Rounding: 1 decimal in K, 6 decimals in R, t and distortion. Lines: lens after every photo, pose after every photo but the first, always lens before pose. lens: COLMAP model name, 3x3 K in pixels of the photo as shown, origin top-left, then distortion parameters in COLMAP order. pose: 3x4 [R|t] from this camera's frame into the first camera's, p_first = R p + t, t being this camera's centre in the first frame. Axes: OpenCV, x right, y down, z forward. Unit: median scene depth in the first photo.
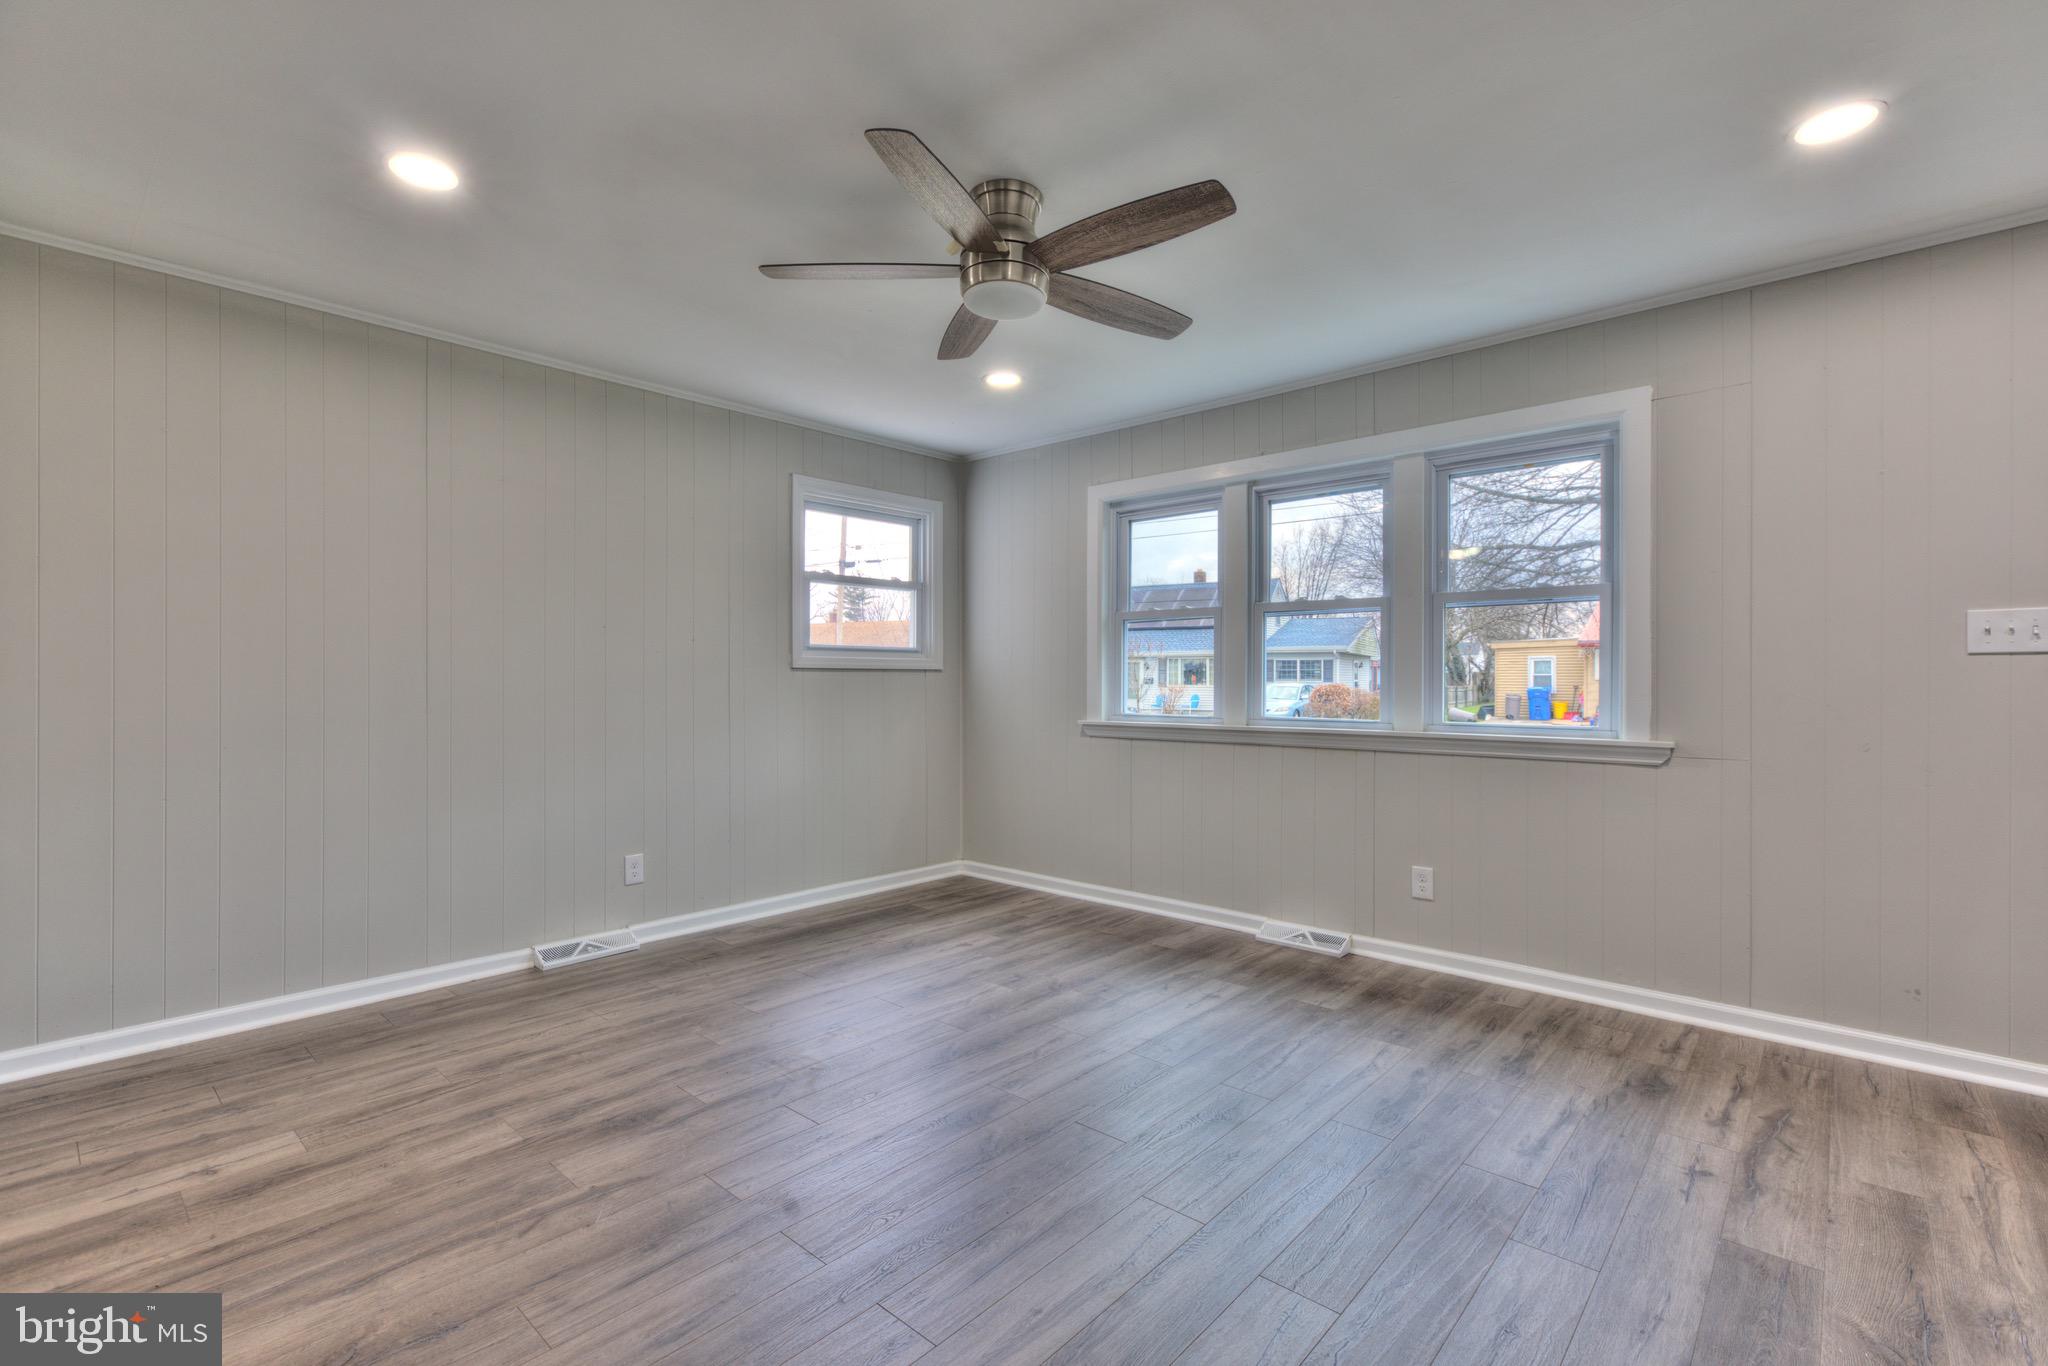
lens RADIAL K [[915.1, 0, 1027.3], [0, 915.1, 679.5], [0, 0, 1]] dist [-0.015399, 0.006135]
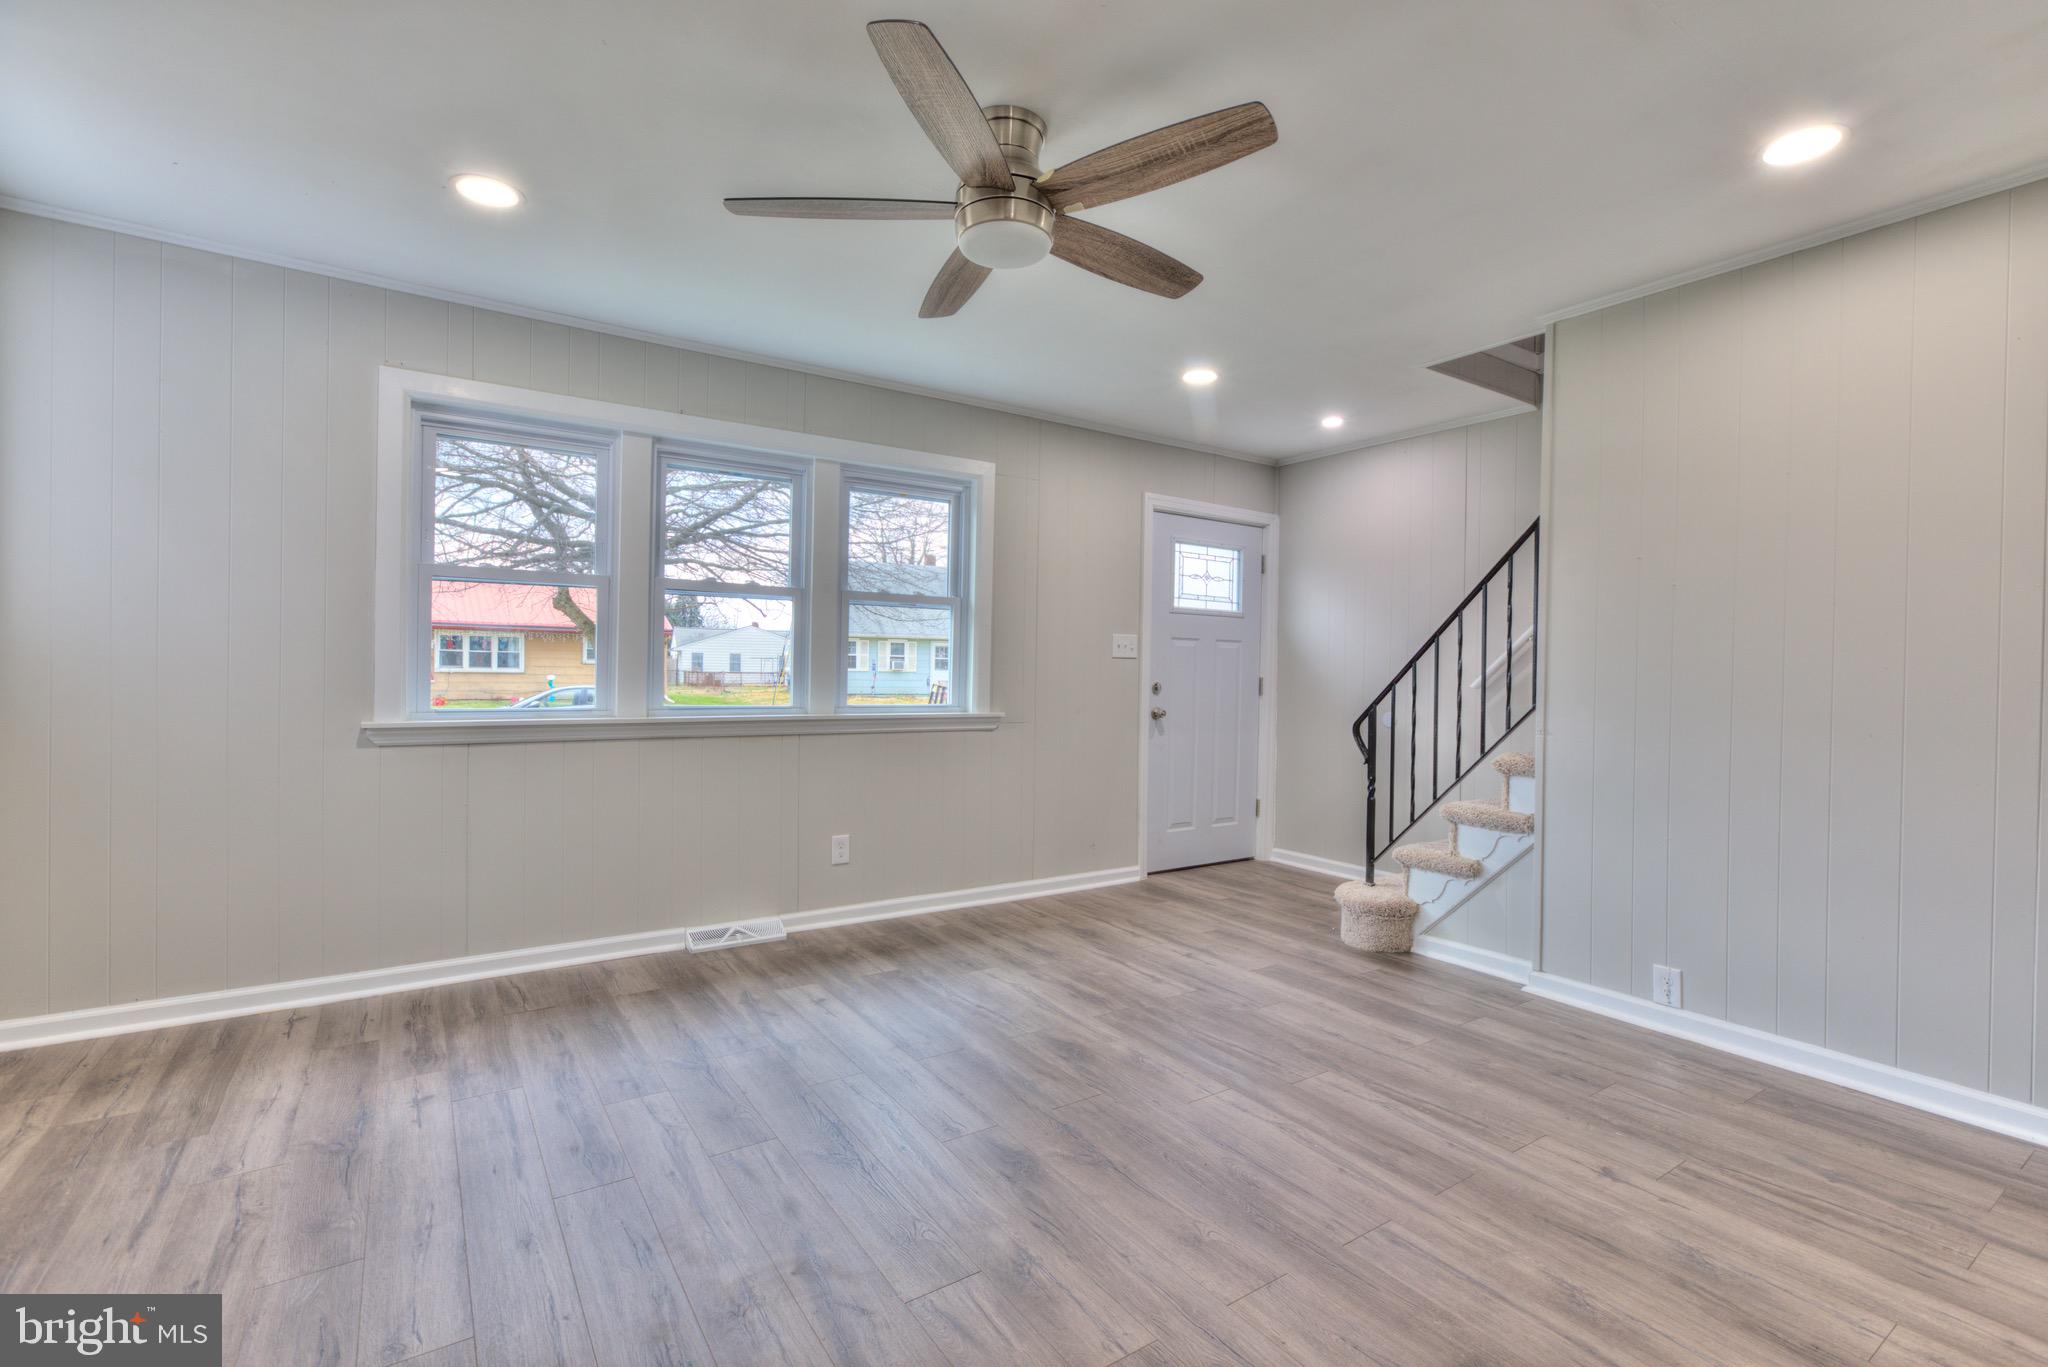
lens RADIAL K [[915.1, 0, 1037.4], [0, 915.1, 676.9], [0, 0, 1]] dist [-0.015399, 0.006135]
pose [[0.237367, -0.003072, 0.971415, -0.717499], [-0.015957, 0.999848, 0.007062, 0.000272], [-0.971289, -0.017177, 0.237282, 0.607145]]
